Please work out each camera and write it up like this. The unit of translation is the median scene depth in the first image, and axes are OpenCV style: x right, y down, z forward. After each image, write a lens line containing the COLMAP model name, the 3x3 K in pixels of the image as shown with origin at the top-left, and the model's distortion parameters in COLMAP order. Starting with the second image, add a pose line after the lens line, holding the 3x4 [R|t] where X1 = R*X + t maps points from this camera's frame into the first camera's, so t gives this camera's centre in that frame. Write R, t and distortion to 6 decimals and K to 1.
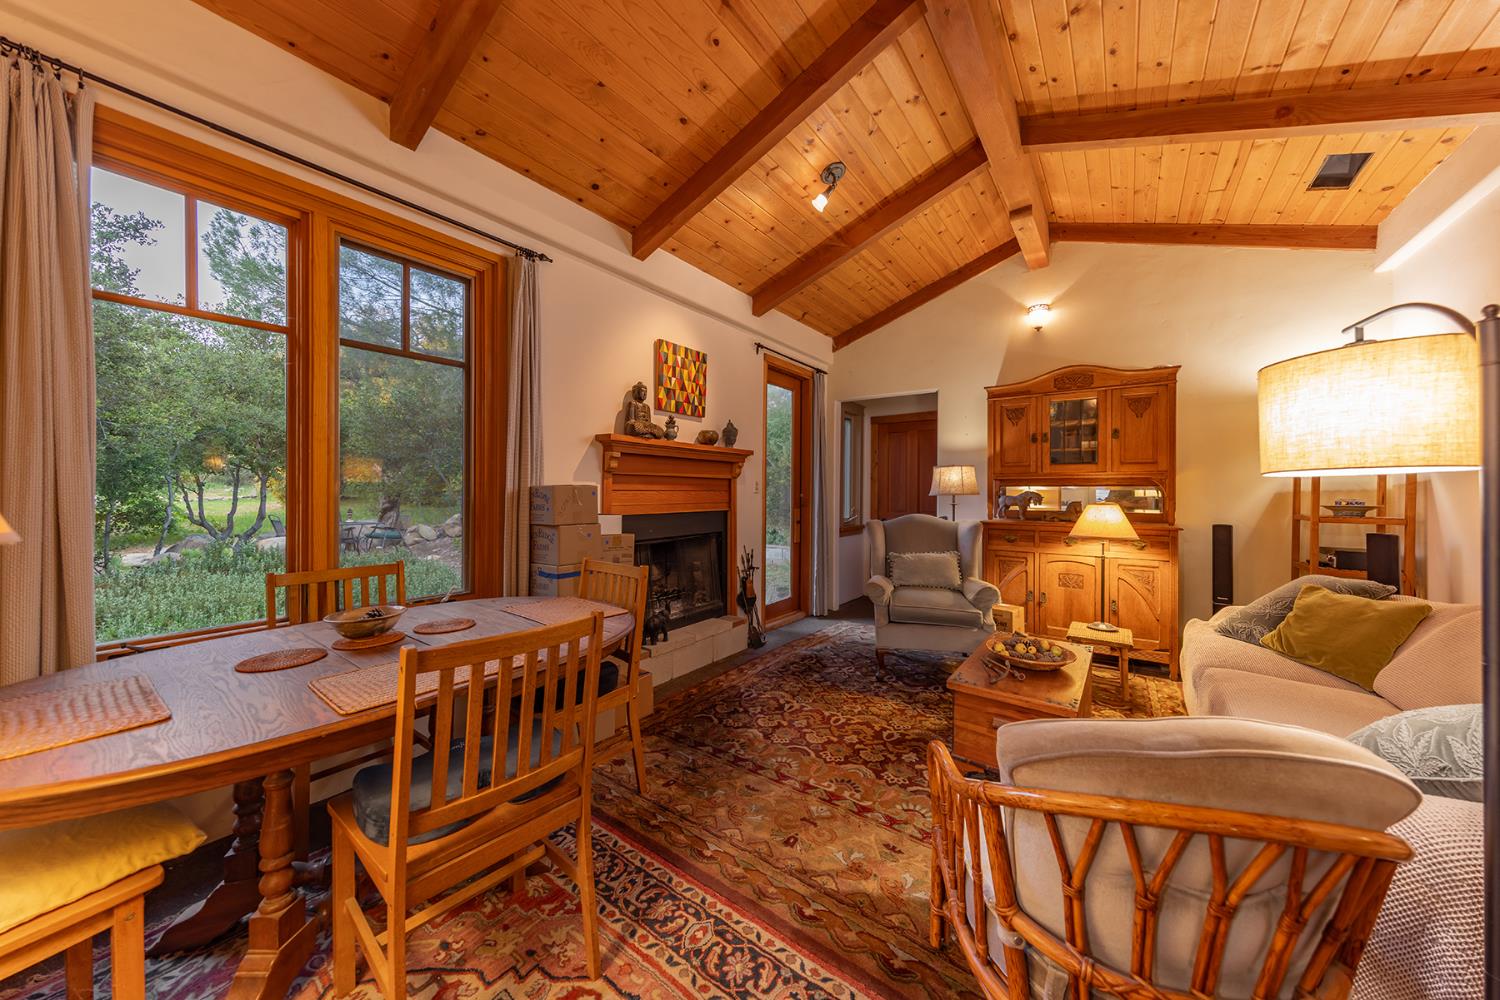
lens RADIAL K [[501.4, 0, 747.5], [0, 501.4, 493.7], [0, 0, 1]] dist [0.000257, 0.000171]
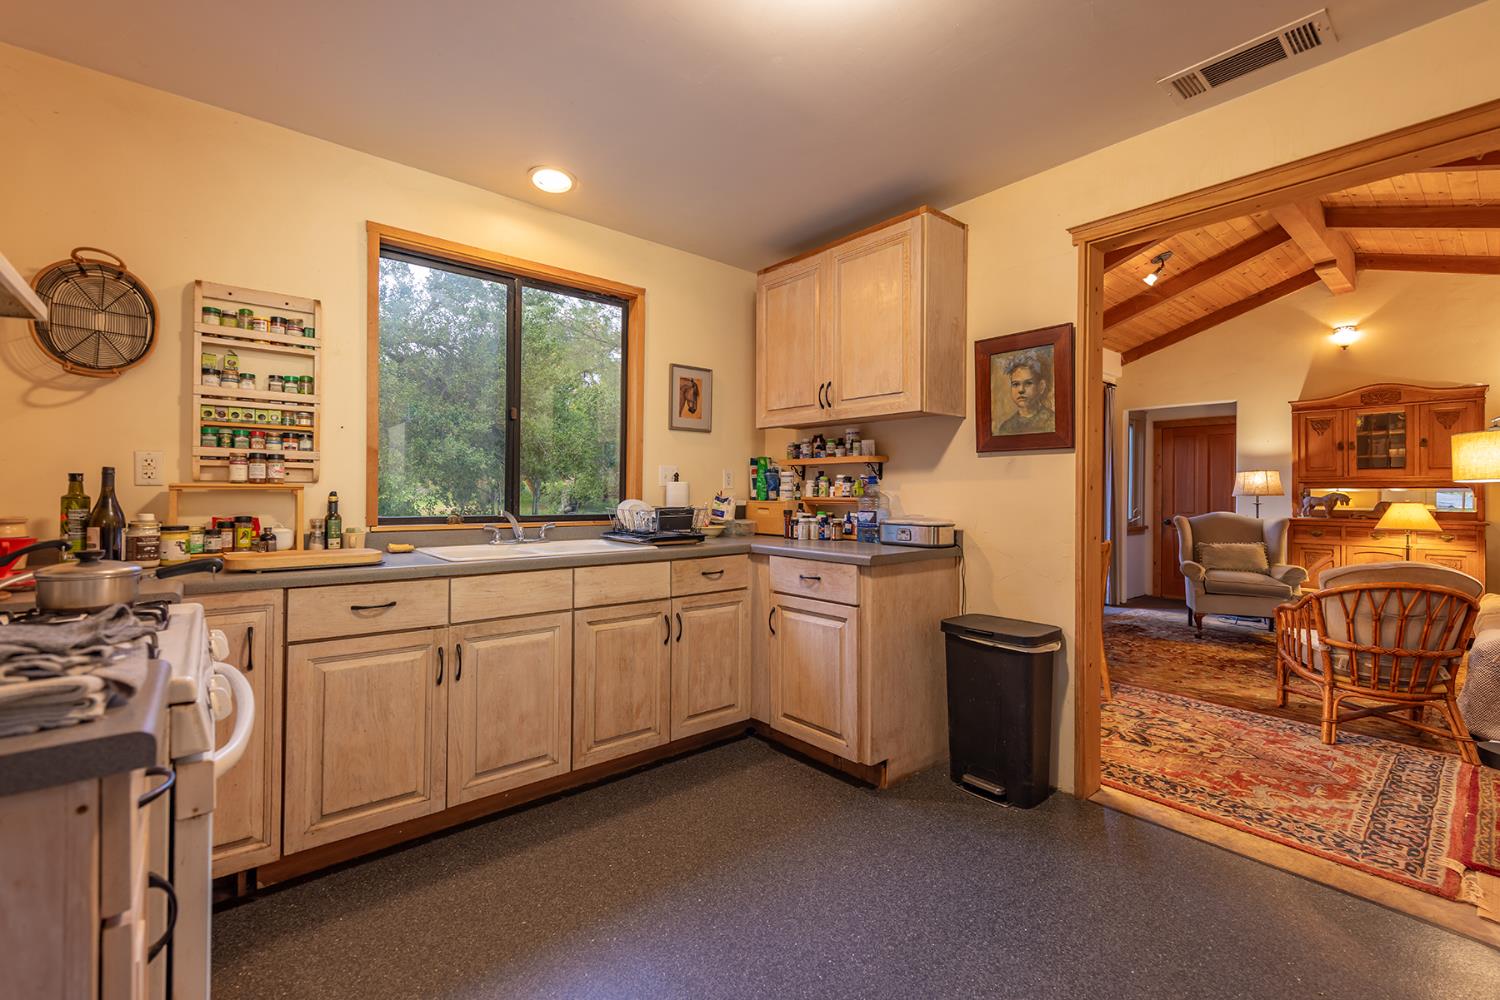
lens RADIAL K [[638.5, 0, 743.7], [0, 638.5, 492.8], [0, 0, 1]] dist [0.002030, -0.000640]
pose [[0.971625, 0.000889, -0.236524, -0.428551], [-0.003183, 0.999952, -0.009317, 0.014408], [0.236504, 0.009806, 0.971581, -0.779087]]
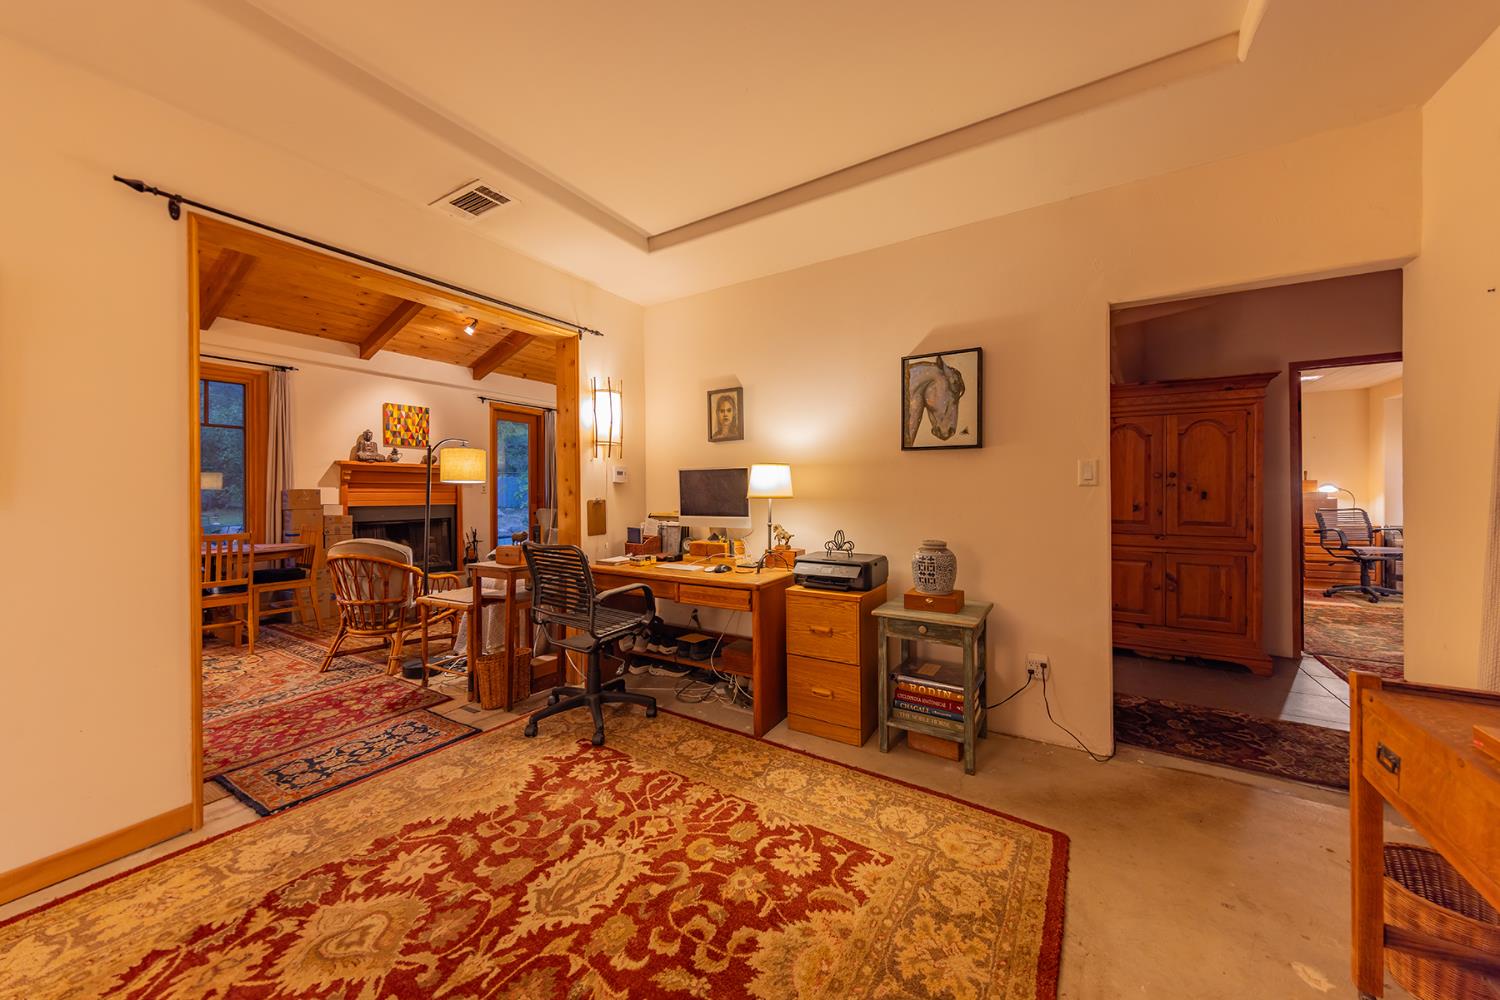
lens RADIAL K [[539.9, 0, 755.1], [0, 539.9, 497.4], [0, 0, 1]] dist [0.000403, 0.000030]
pose [[0.995556, -0.007851, 0.093845, 0.810102], [0.007557, 0.999965, 0.003496, 0.013213], [-0.093869, -0.002771, 0.995581, -0.848261]]
